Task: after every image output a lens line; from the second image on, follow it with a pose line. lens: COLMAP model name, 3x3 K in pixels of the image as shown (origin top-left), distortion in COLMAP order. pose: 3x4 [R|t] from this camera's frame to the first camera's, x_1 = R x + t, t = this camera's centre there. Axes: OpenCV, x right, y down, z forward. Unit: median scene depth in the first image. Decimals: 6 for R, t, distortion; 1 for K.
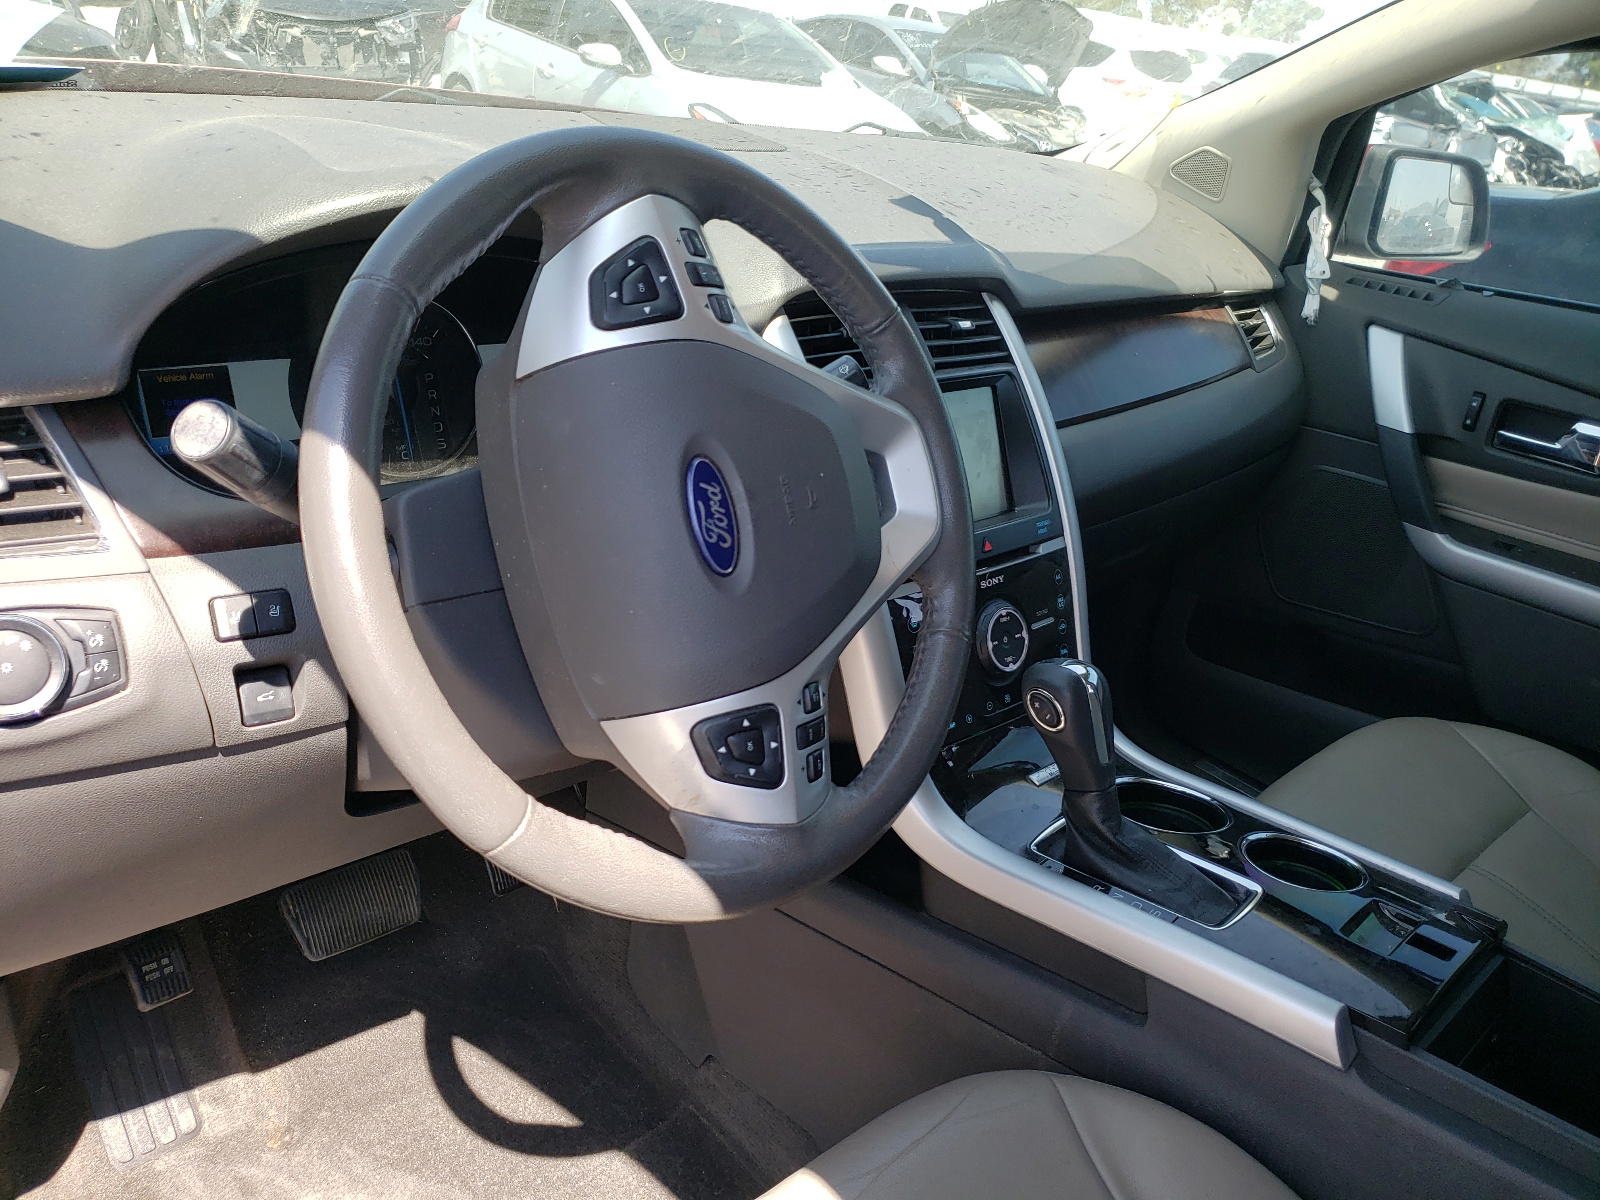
lens RADIAL K [[1250.8, 0, 800.0], [0, 1250.8, 600.0], [0, 0, 1]] dist [0.081971, -0.139113]
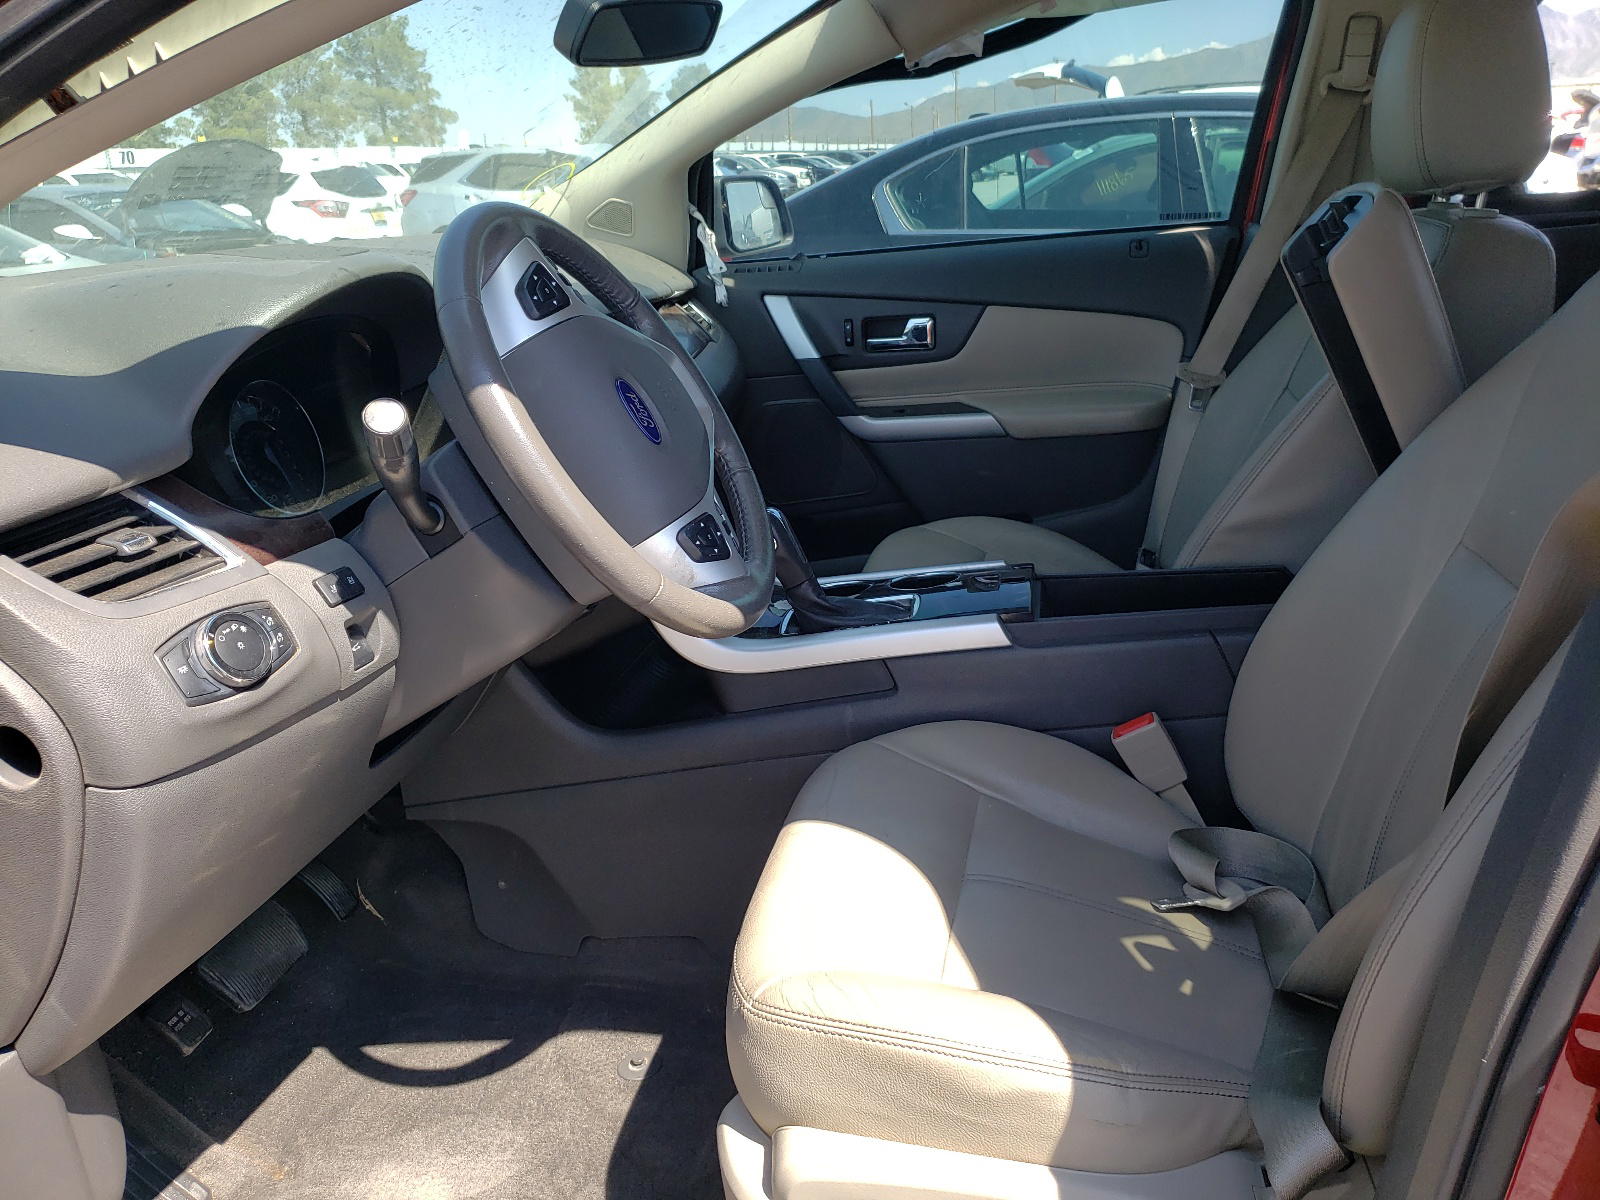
lens RADIAL K [[1250.8, 0, 800.0], [0, 1250.8, 600.0], [0, 0, 1]] dist [0.081971, -0.139113]
pose [[0.808740, -0.338181, 0.481220, -0.322255], [0.373872, 0.927189, 0.023259, 0.084237], [-0.454047, 0.161104, 0.876291, -0.203564]]
